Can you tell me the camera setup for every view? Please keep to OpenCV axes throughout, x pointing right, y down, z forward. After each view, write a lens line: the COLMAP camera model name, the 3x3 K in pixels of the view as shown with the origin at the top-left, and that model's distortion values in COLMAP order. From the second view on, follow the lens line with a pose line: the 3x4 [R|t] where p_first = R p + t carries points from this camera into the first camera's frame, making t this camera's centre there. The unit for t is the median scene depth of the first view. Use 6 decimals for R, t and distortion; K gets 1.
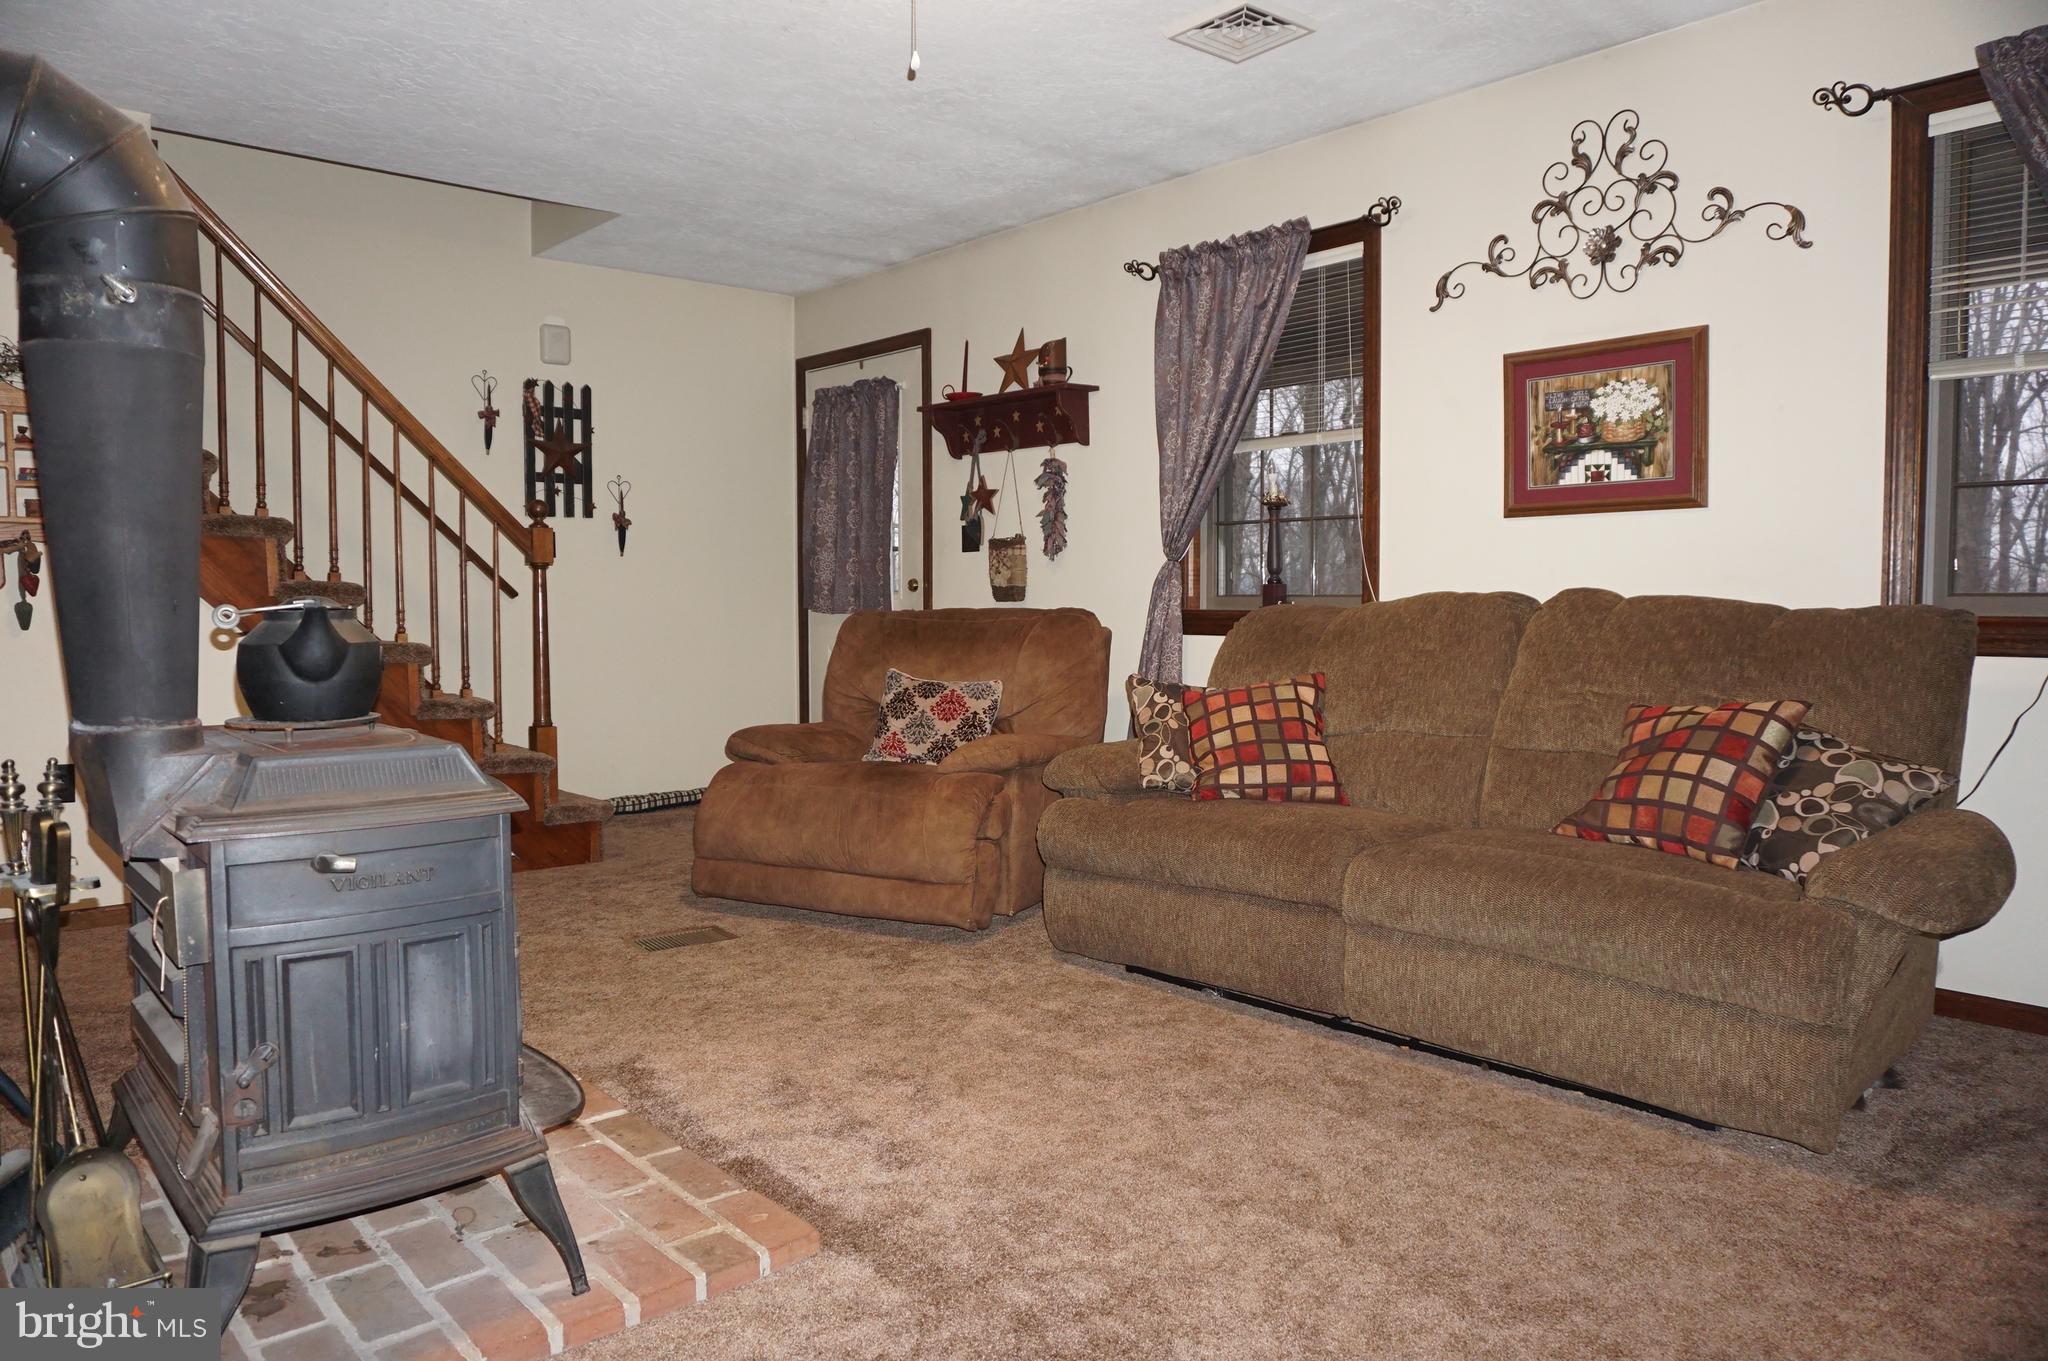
lens RADIAL K [[1387.0, 0, 1021.6], [0, 1387.0, 676.9], [0, 0, 1]] dist [-0.016073, 0.010407]
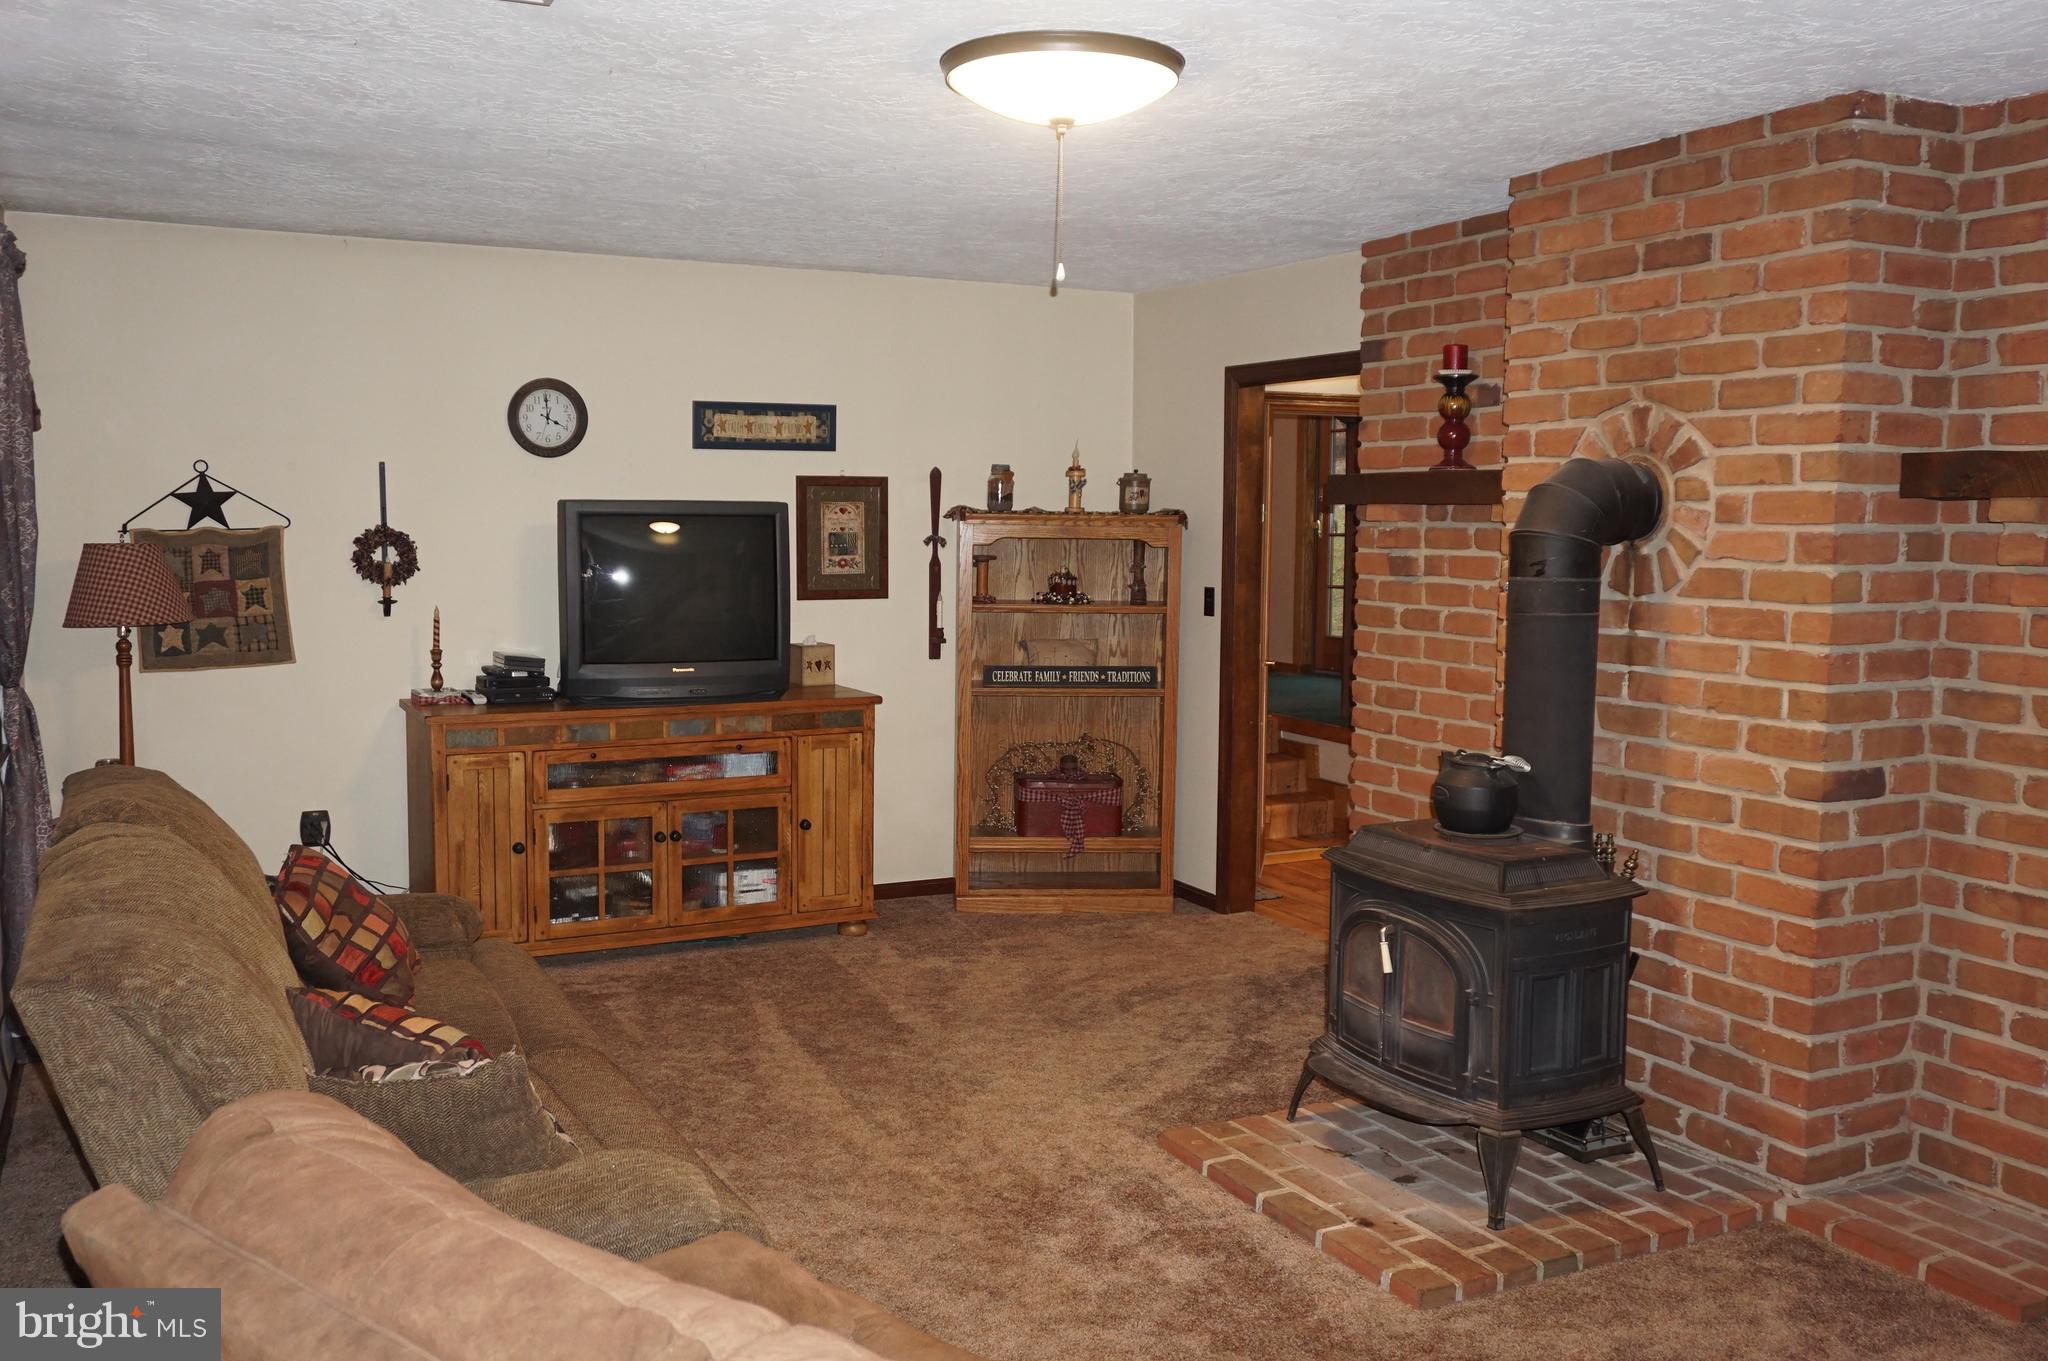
lens RADIAL K [[1789.7, 0, 1028.1], [0, 1789.7, 680.3], [0, 0, 1]] dist [0.004688, 0.000643]
pose [[-0.968777, -0.037993, 0.245003, -0.458270], [-0.000867, 0.988702, 0.149894, -0.401322], [-0.247930, 0.145002, -0.957865, 2.770741]]
